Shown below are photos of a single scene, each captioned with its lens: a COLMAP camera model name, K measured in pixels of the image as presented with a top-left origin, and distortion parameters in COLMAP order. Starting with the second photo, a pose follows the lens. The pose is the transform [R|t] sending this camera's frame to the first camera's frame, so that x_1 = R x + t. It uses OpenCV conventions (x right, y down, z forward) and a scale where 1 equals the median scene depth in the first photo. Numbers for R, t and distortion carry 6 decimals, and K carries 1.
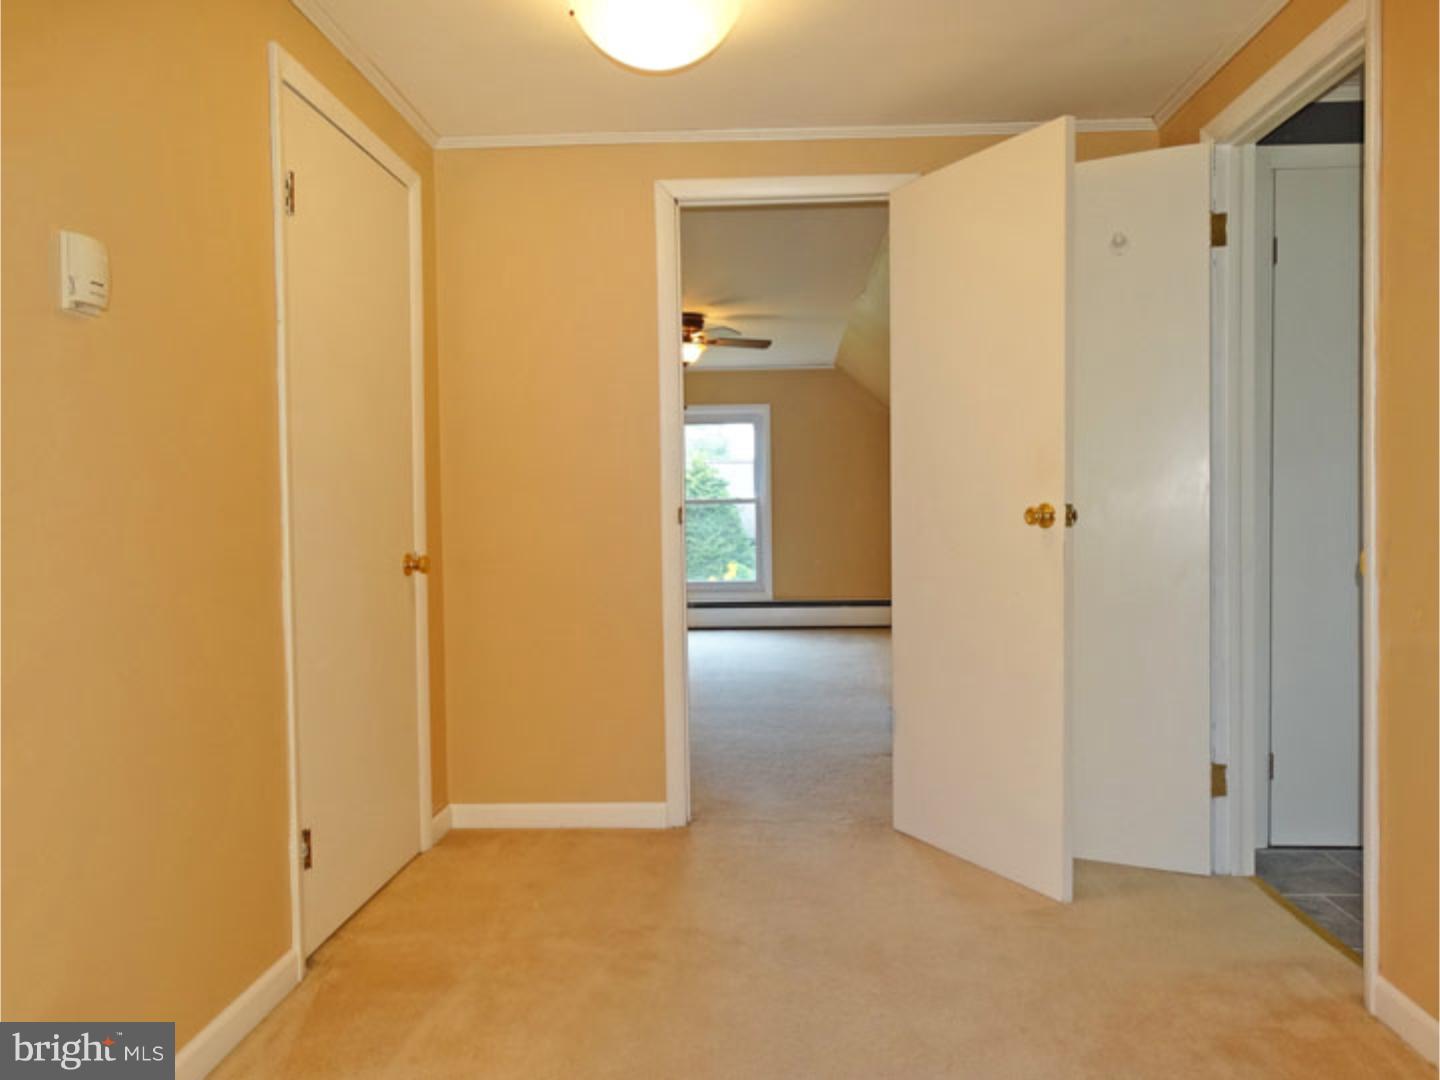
lens RADIAL K [[1039.3, 0, 725.2], [0, 1039.3, 526.7], [0, 0, 1]] dist [0.008349, 0.007791]
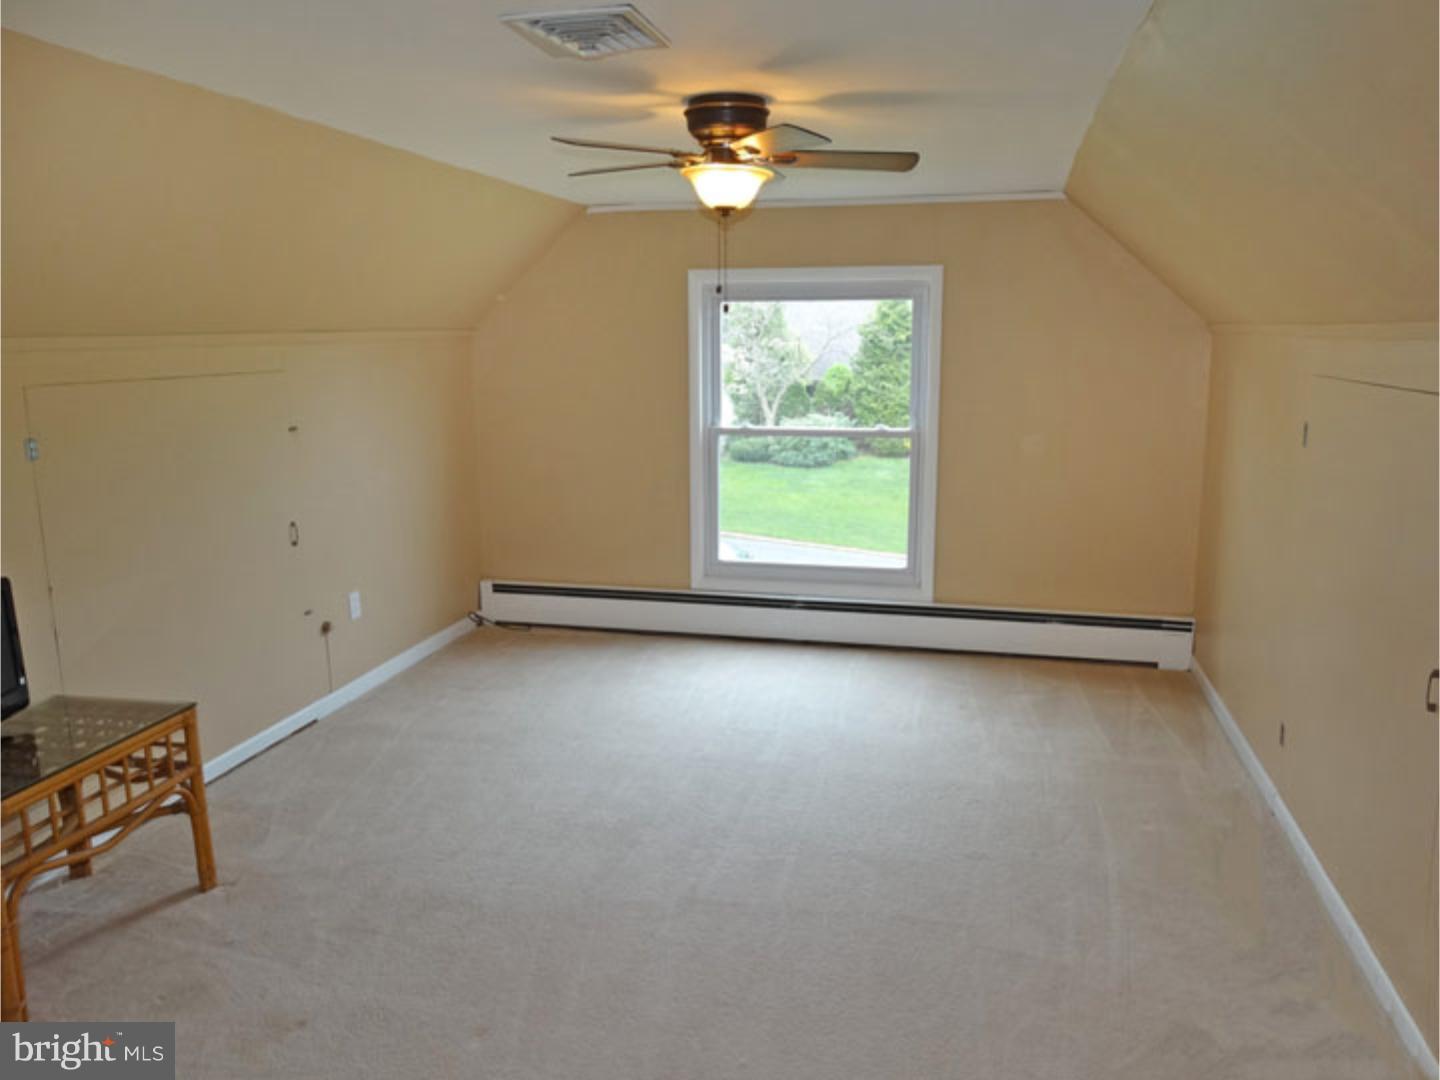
lens RADIAL K [[1039.3, 0, 725.2], [0, 1039.3, 526.7], [0, 0, 1]] dist [0.008349, 0.007791]
pose [[0.979165, 0.037975, -0.199482, 0.045774], [-0.002649, 0.984663, 0.174449, -0.075855], [0.203048, -0.170286, 0.964248, 0.406624]]
